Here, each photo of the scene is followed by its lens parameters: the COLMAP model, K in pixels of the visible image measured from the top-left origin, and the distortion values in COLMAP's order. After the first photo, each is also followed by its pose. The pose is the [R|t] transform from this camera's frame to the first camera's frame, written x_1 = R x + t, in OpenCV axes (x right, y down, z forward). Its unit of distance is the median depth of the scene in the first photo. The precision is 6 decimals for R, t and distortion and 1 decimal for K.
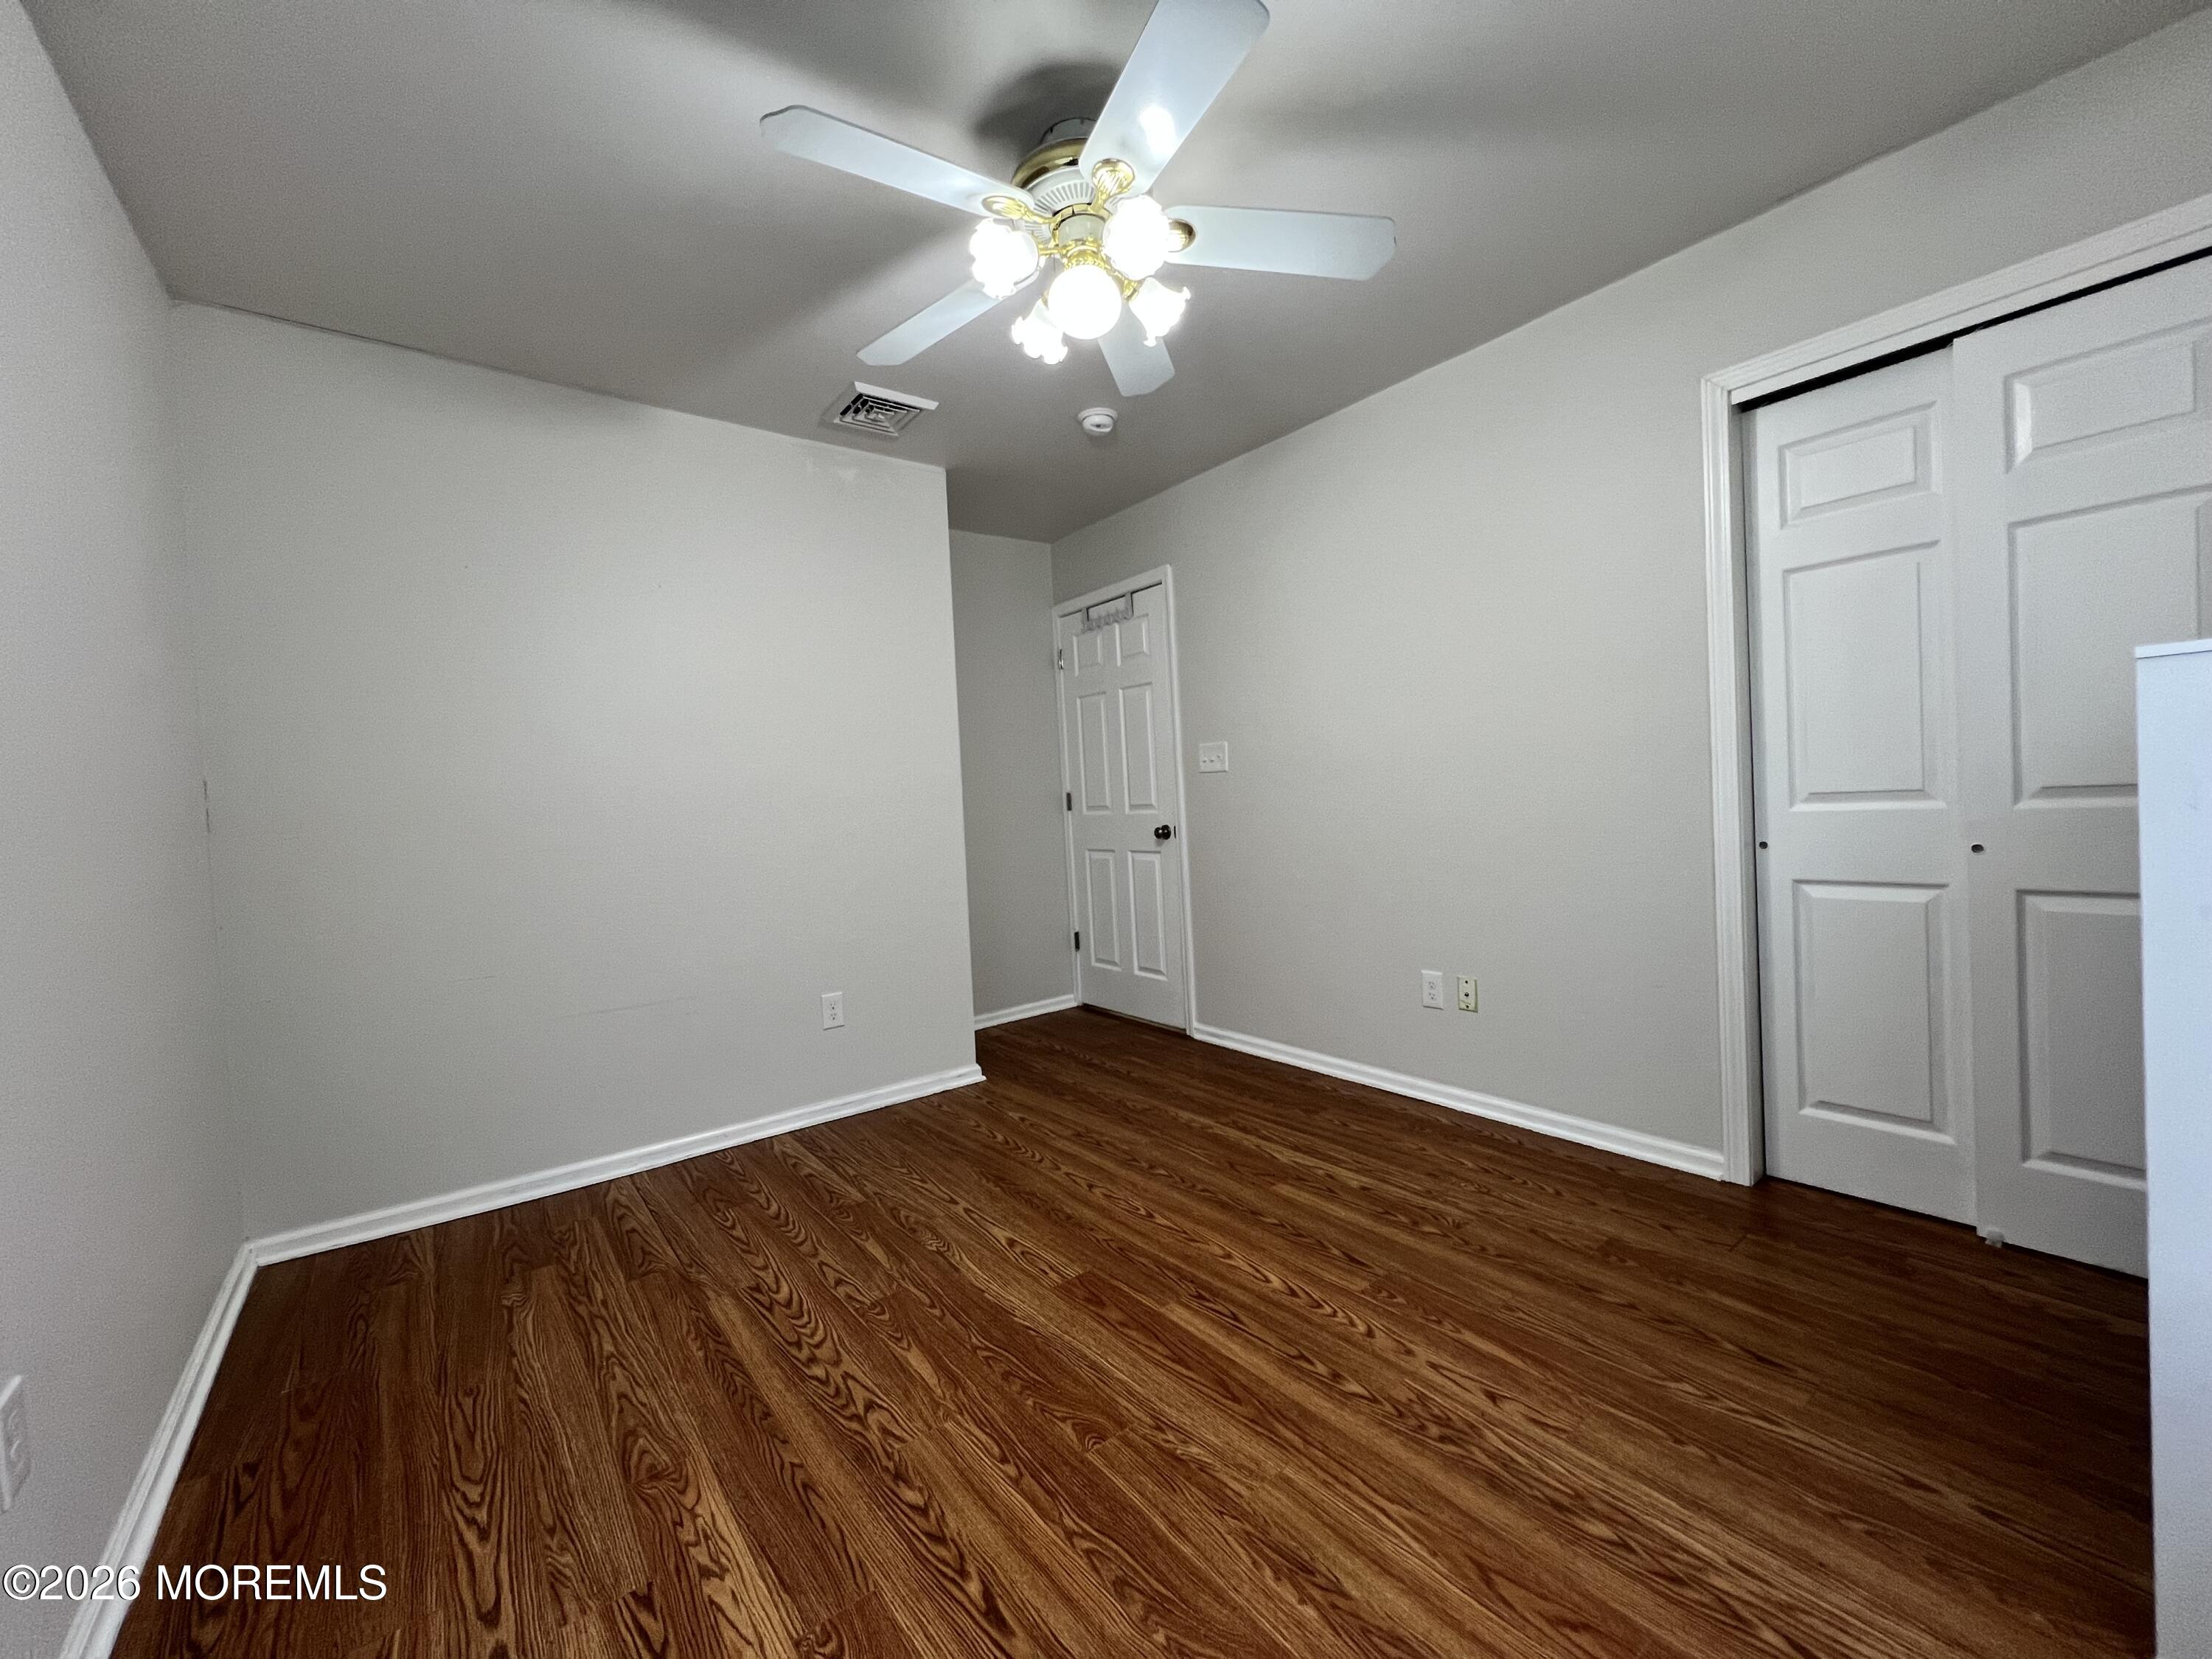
lens RADIAL K [[886.8, 0, 1104.1], [0, 886.8, 829.4], [0, 0, 1]] dist [-0.000925, 0.000398]
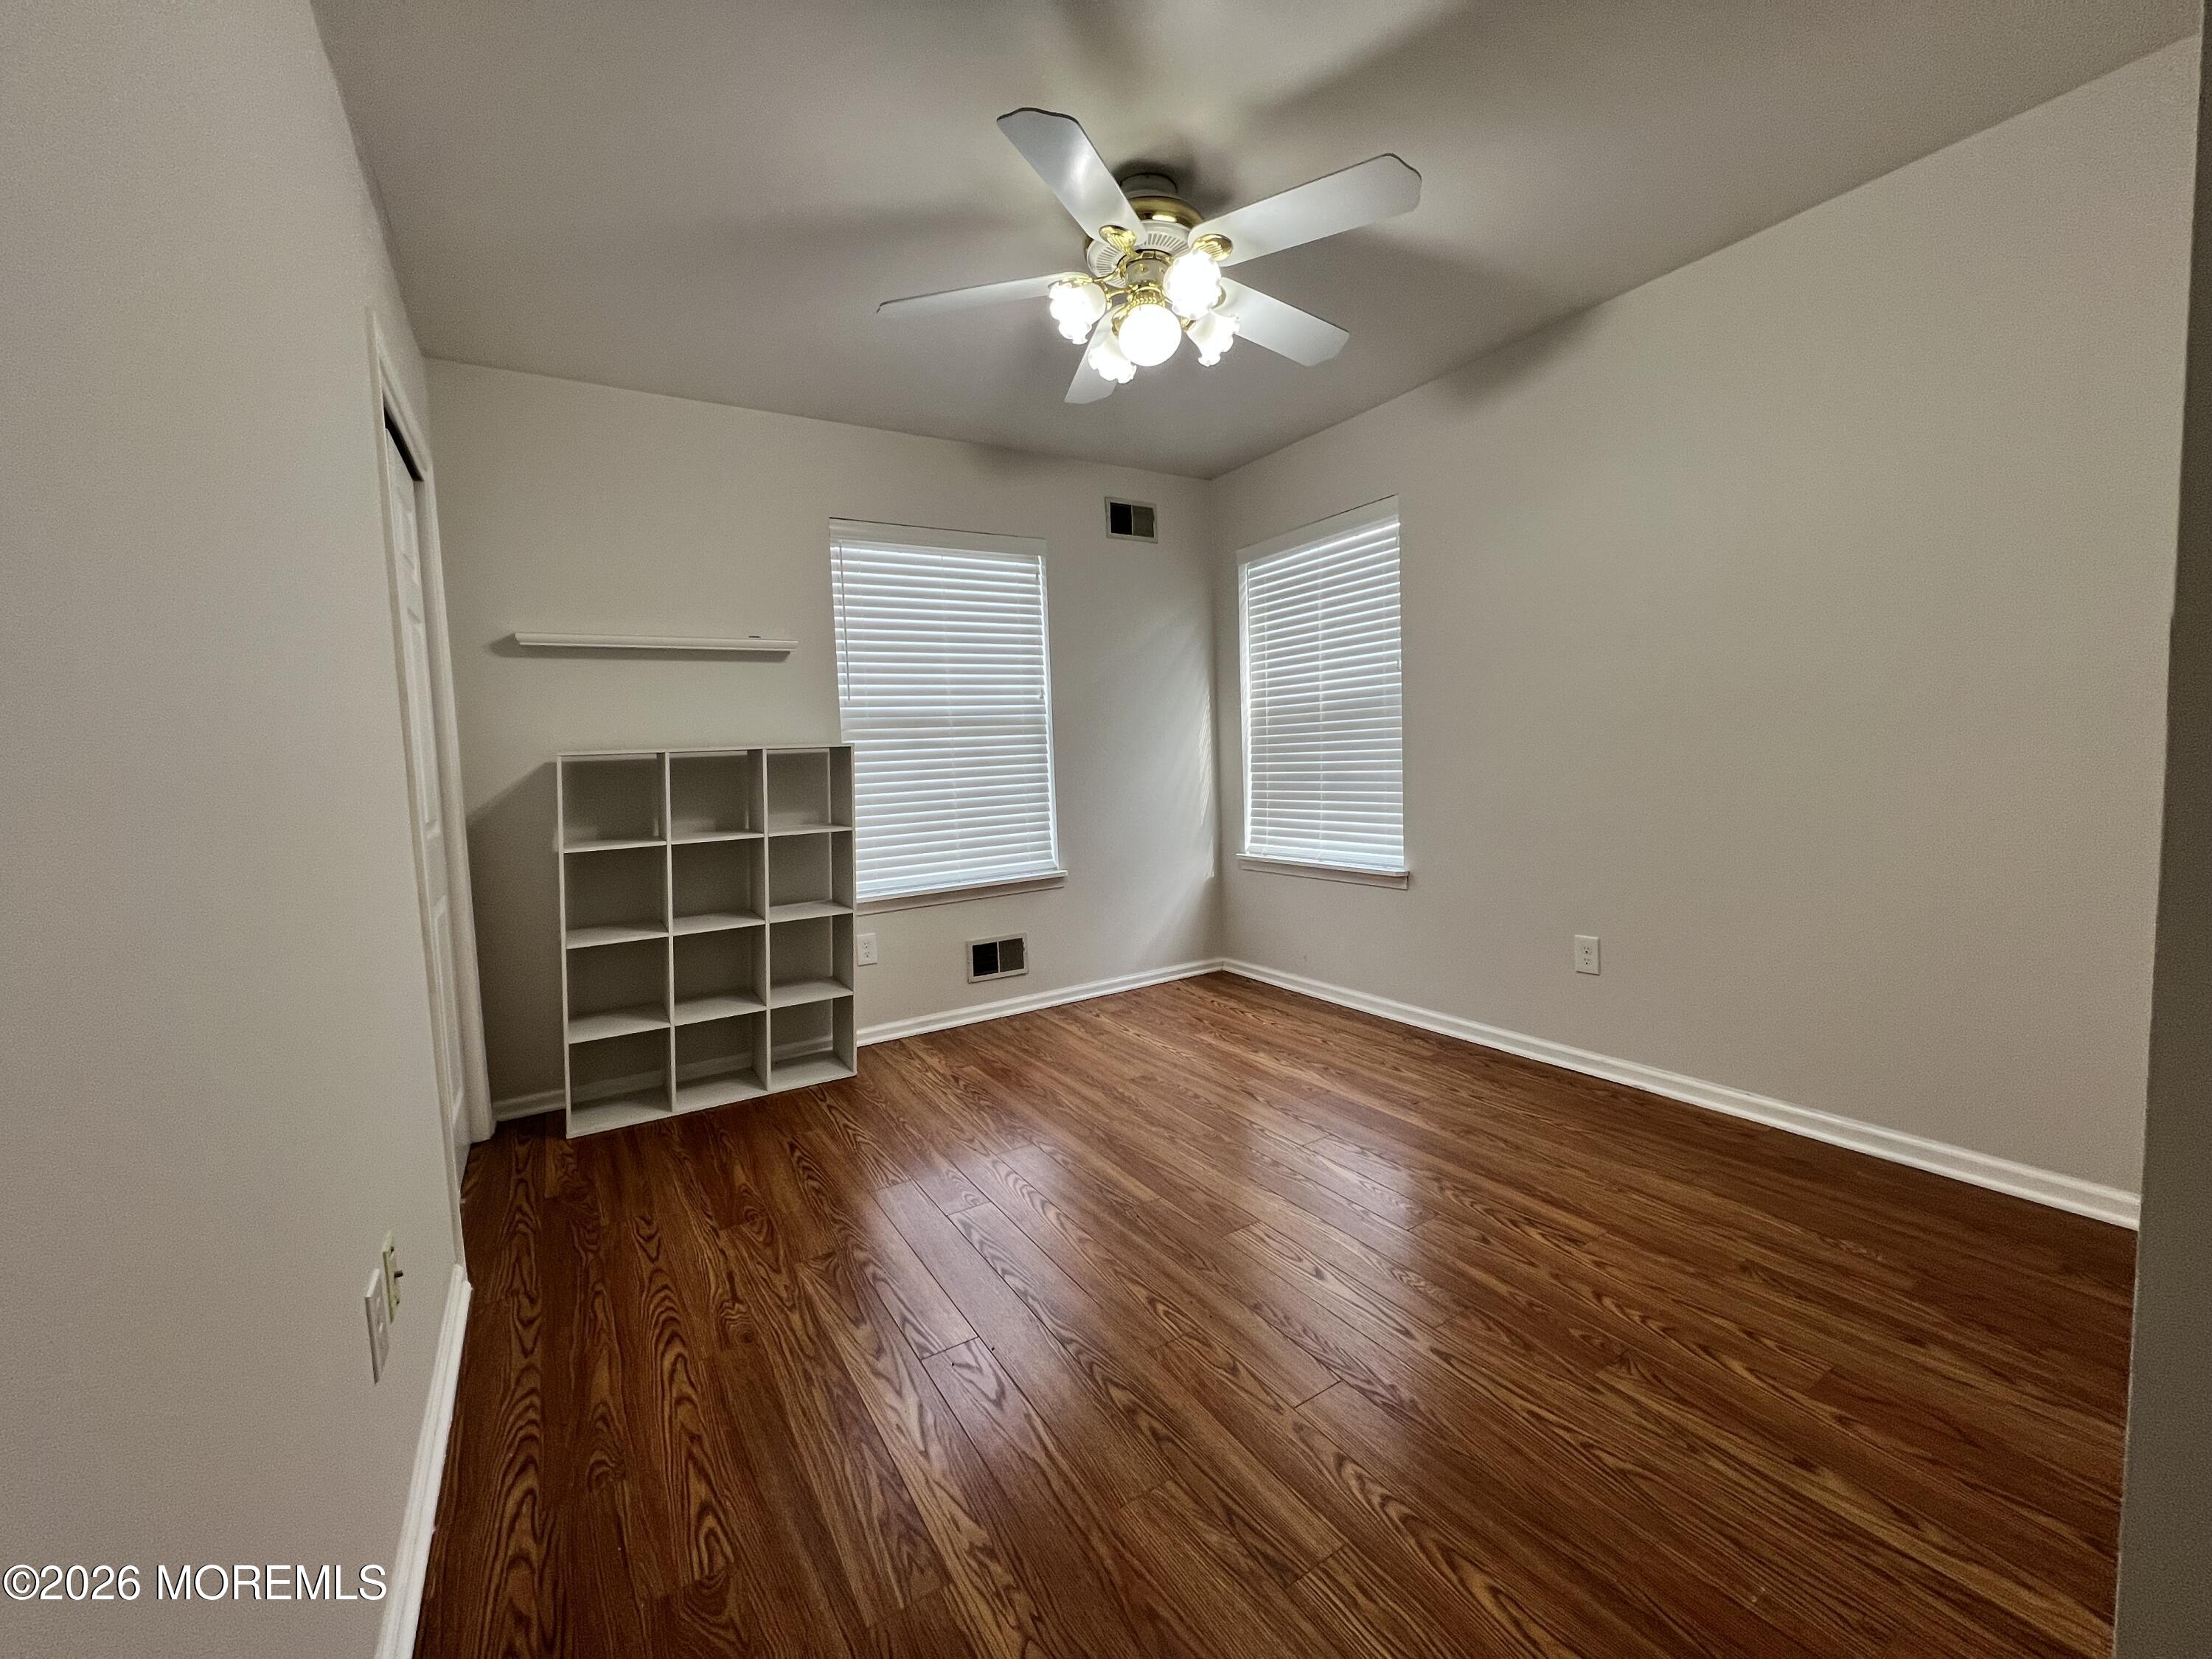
lens RADIAL K [[886.8, 0, 1104.1], [0, 886.8, 829.4], [0, 0, 1]] dist [-0.000925, 0.000398]
pose [[-0.990893, 0.082959, 0.106061, -0.025997], [0.094865, 0.989097, 0.112644, -0.075867], [-0.095559, 0.121679, -0.987959, 1.829992]]
